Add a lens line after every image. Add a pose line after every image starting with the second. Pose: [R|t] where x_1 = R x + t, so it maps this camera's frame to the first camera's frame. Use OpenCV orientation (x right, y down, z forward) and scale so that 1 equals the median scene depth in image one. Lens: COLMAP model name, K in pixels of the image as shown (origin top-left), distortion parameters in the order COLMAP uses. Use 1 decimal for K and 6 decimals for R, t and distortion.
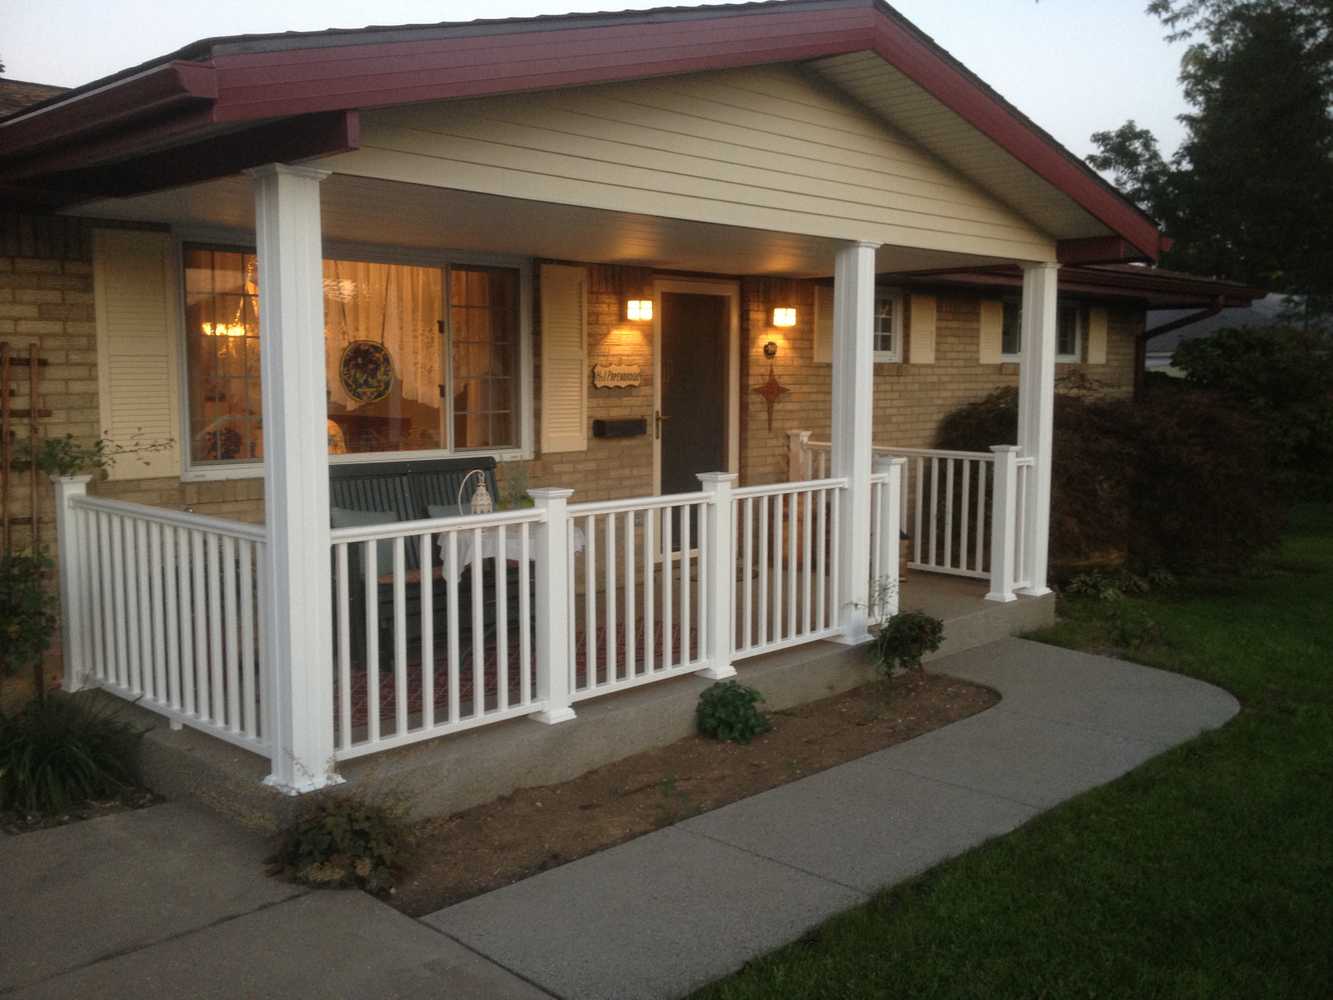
lens RADIAL K [[1245.8, 0, 651.2], [0, 1245.8, 492.1], [0, 0, 1]] dist [0.120363, -0.251817]
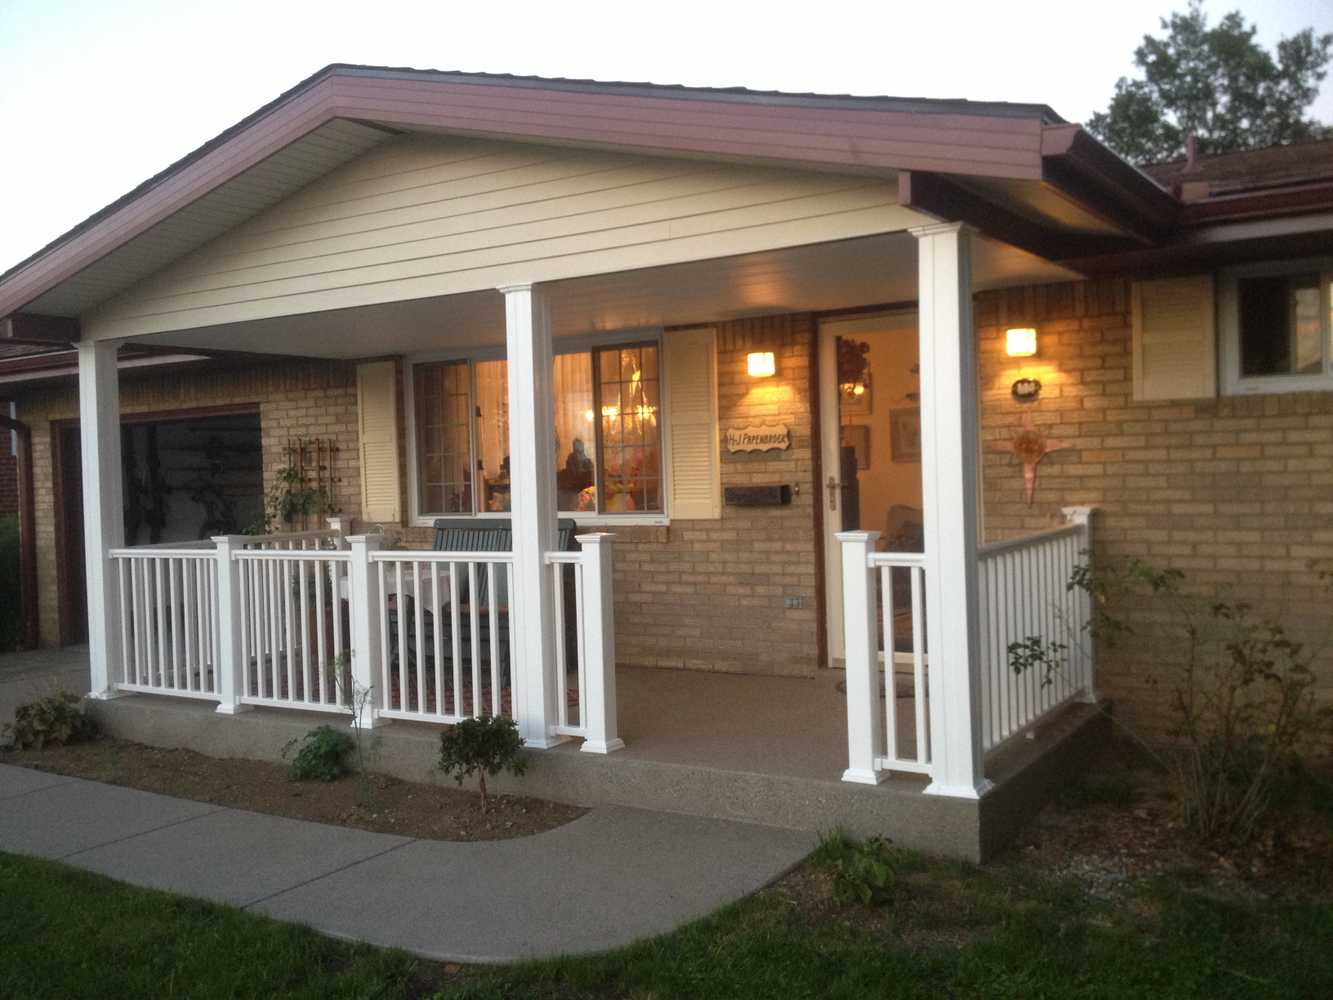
lens RADIAL K [[1258.9, 0, 662.9], [0, 1258.9, 484.9], [0, 0, 1]] dist [0.129447, -0.300302]
pose [[0.199284, 0.004689, -0.979931, 1.119155], [-0.062480, 0.998015, -0.007931, -0.062643], [0.977948, 0.062807, 0.199181, 0.982904]]
